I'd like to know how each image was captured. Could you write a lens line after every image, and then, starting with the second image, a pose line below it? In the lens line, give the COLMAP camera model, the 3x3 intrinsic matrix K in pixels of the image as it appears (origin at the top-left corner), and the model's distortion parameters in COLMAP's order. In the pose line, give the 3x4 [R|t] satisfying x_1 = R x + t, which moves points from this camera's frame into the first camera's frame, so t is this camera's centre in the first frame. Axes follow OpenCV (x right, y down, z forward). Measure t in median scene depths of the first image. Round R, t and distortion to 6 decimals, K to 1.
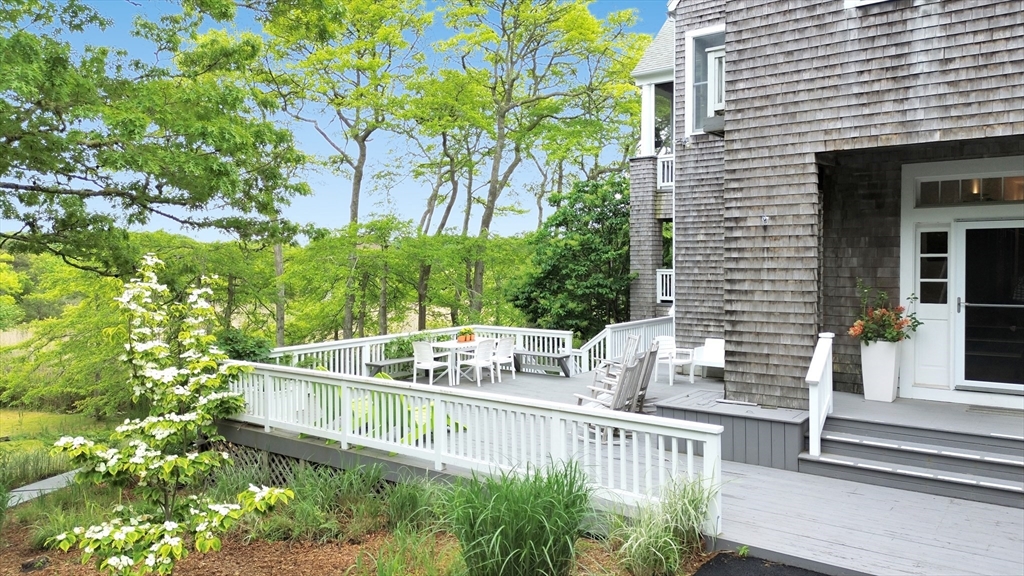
lens RADIAL K [[788.6, 0, 510.3], [0, 788.6, 271.1], [0, 0, 1]] dist [0.053478, 0.000838]
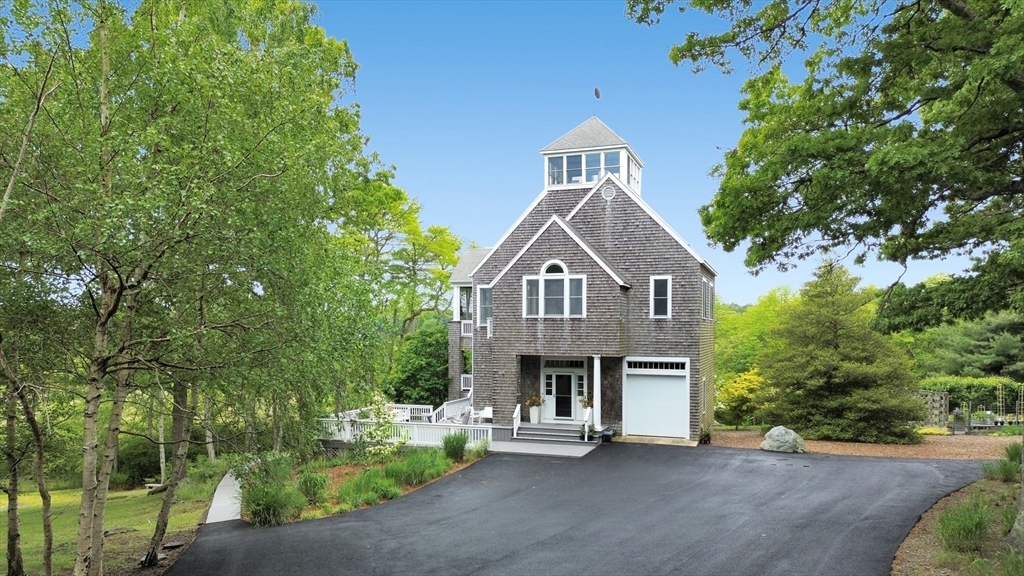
lens RADIAL K [[733.8, 0, 512.0], [0, 733.8, 288.0], [0, 0, 1]] dist [0.096441, -0.000012]
pose [[0.956937, 0.025339, 0.289188, -0.562957], [-0.001982, 0.996730, -0.080777, -0.163908], [-0.290290, 0.076725, 0.953858, -2.035231]]
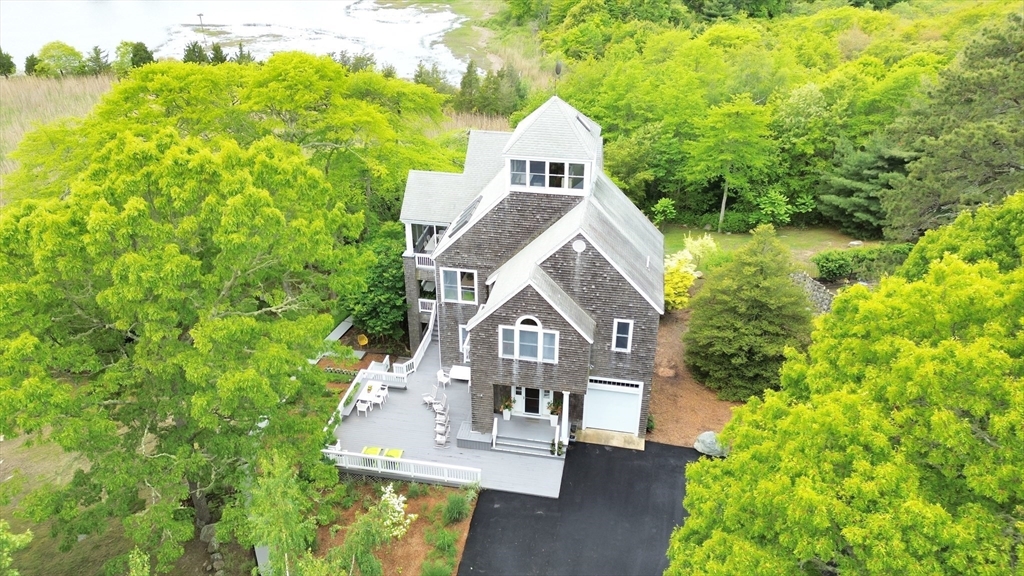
lens RADIAL K [[733.8, 0, 512.0], [0, 733.8, 288.0], [0, 0, 1]] dist [0.096441, -0.000012]
pose [[0.905316, -0.177763, 0.385750, -0.818453], [0.012909, 0.919303, 0.393340, -1.877137], [-0.424542, -0.351117, 0.834554, -1.849952]]
